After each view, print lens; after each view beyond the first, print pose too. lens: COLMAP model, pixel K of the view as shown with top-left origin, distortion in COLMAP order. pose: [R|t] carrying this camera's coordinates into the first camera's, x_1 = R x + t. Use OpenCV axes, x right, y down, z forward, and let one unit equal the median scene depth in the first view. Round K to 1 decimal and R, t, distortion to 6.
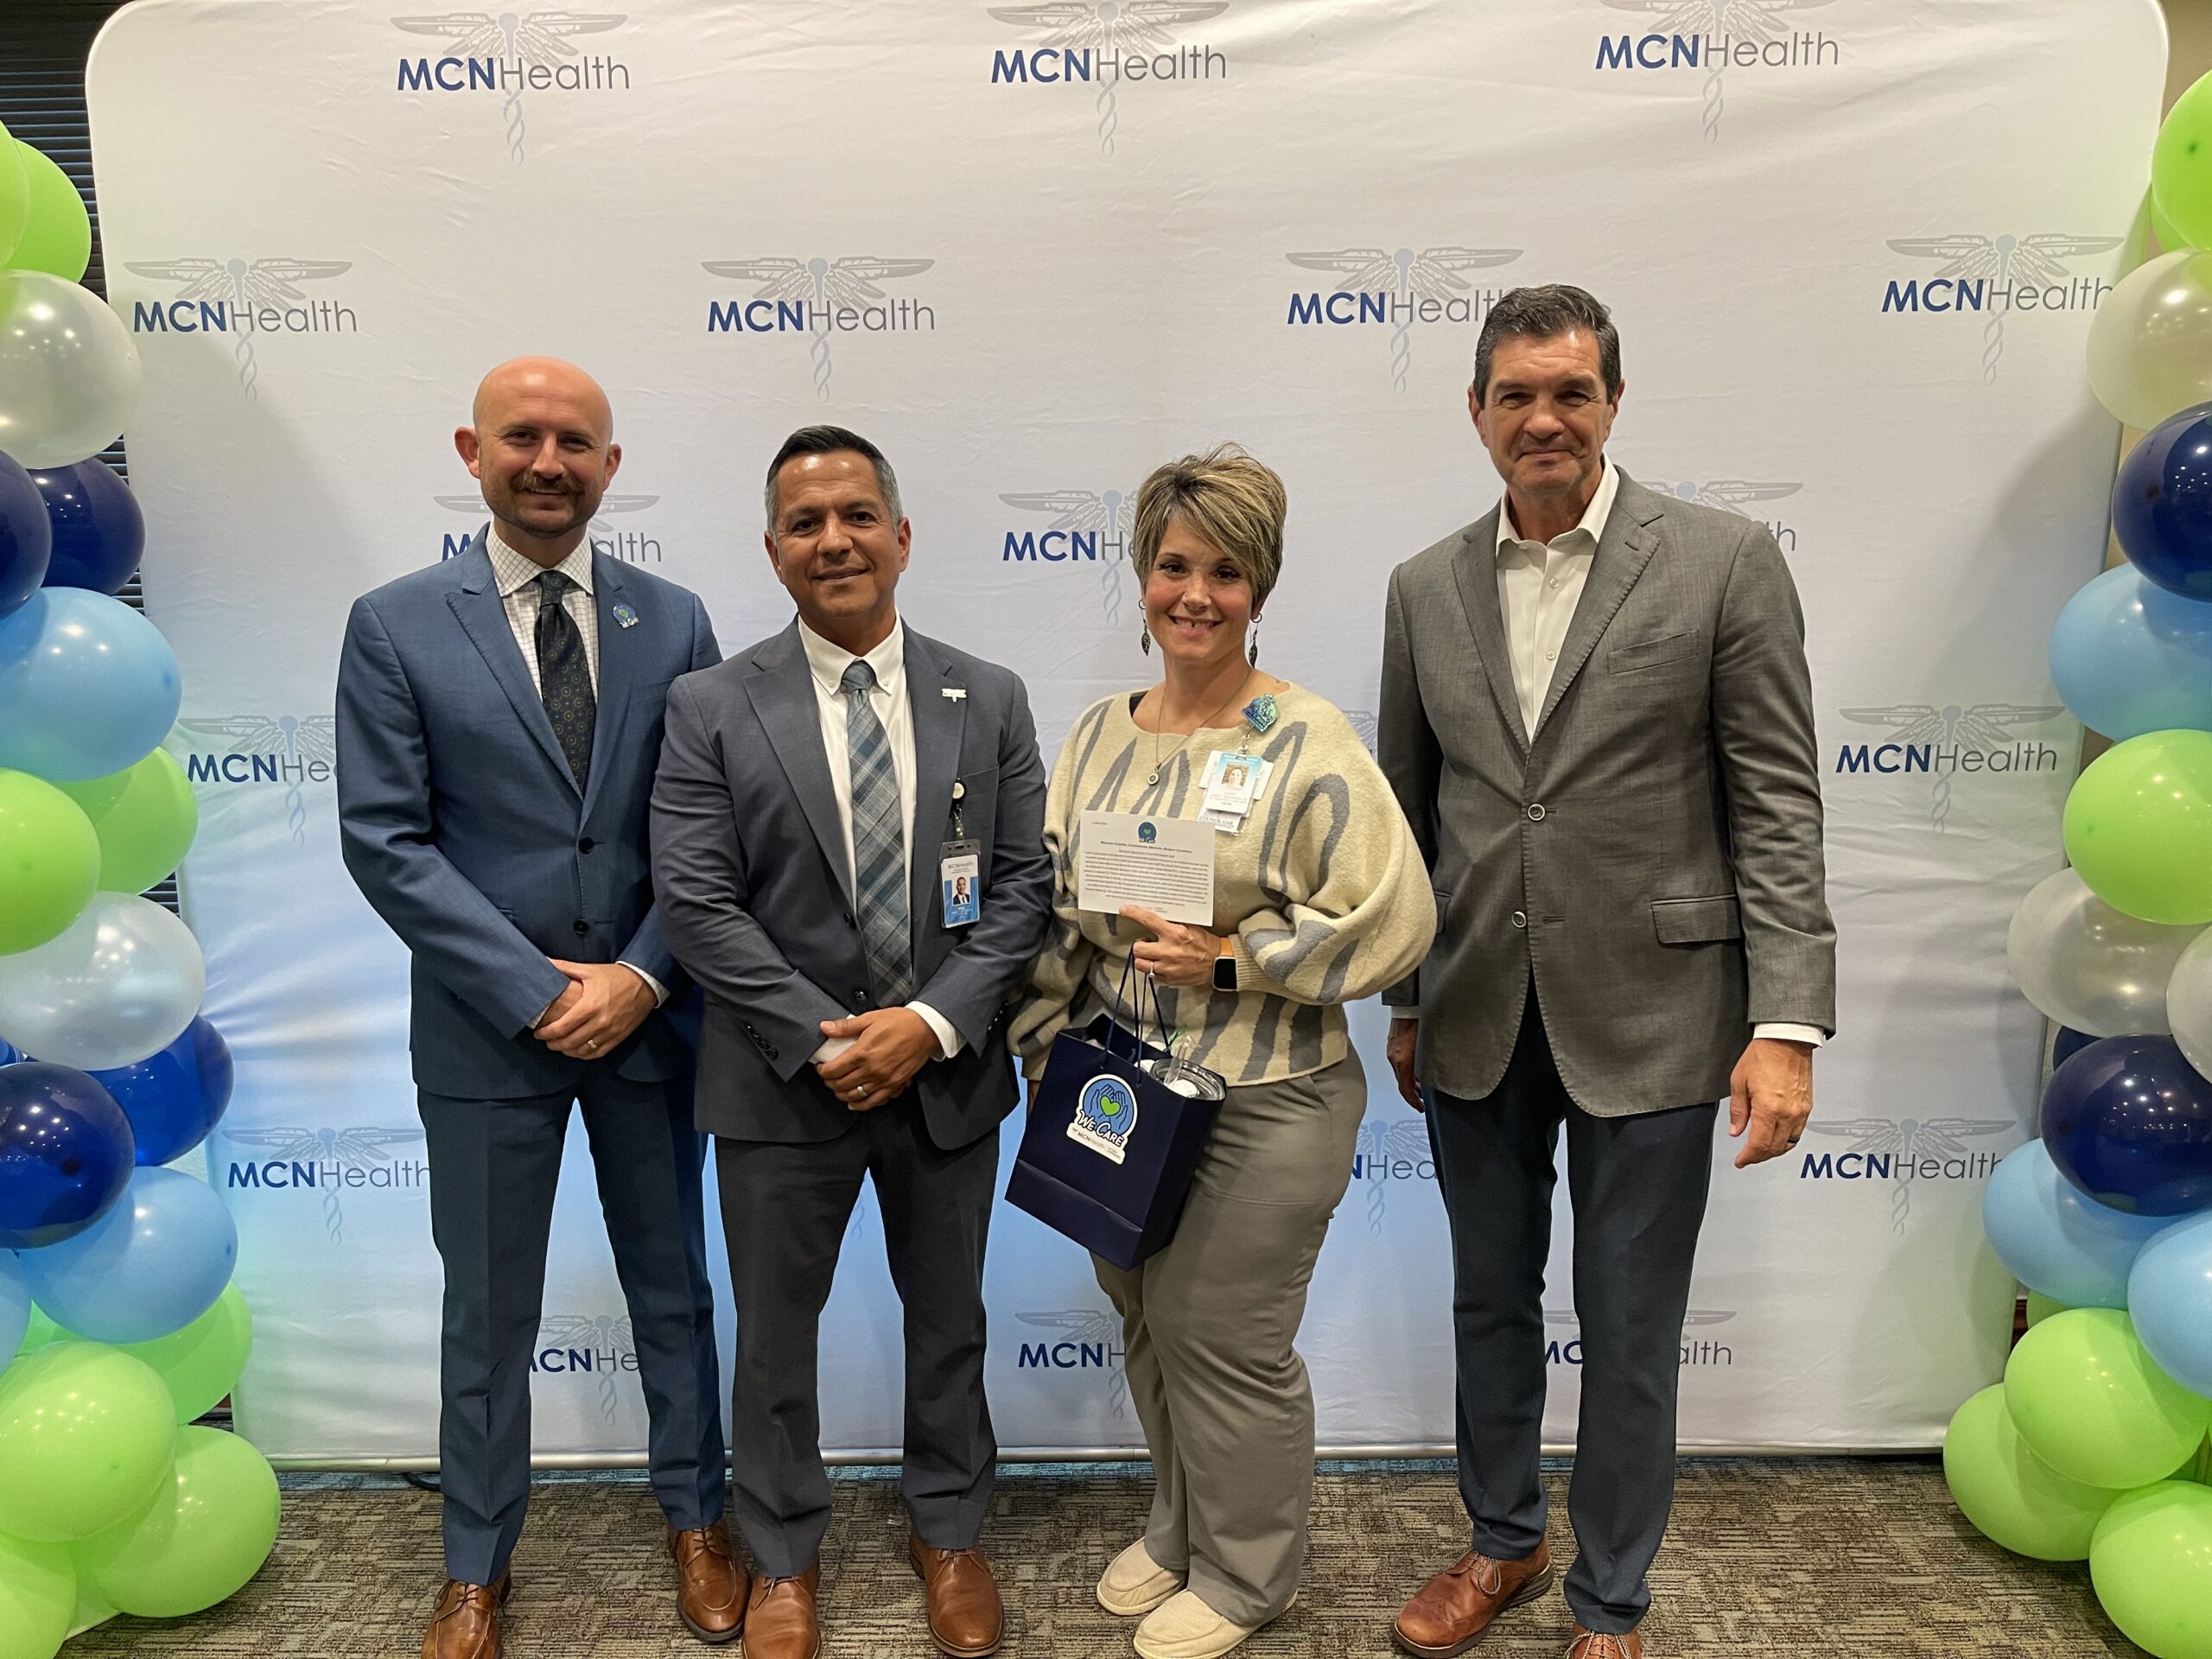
lens RADIAL K [[1636.4, 0, 1112.0], [0, 1636.4, 831.5], [0, 0, 1]] dist [0.062324, -0.085358]
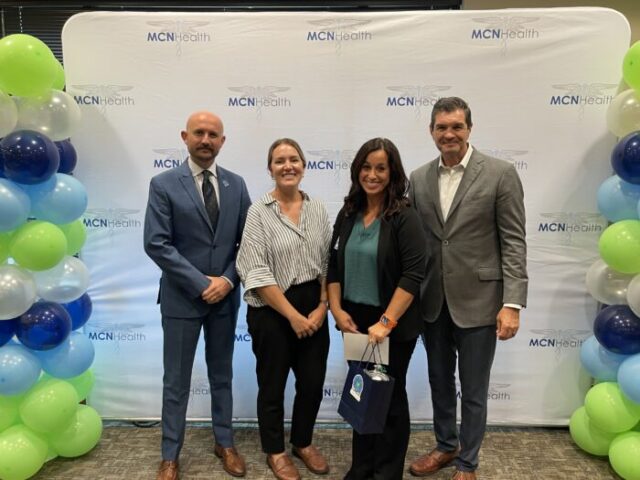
lens RADIAL K [[531.5, 0, 320.2], [0, 531.5, 242.1], [0, 0, 1]] dist [0.050961, -0.062792]
pose [[0.999696, 0.016359, -0.018423, -0.014355], [-0.016850, 0.999500, -0.026768, 0.028886], [0.017976, 0.027070, 0.999472, -0.178923]]
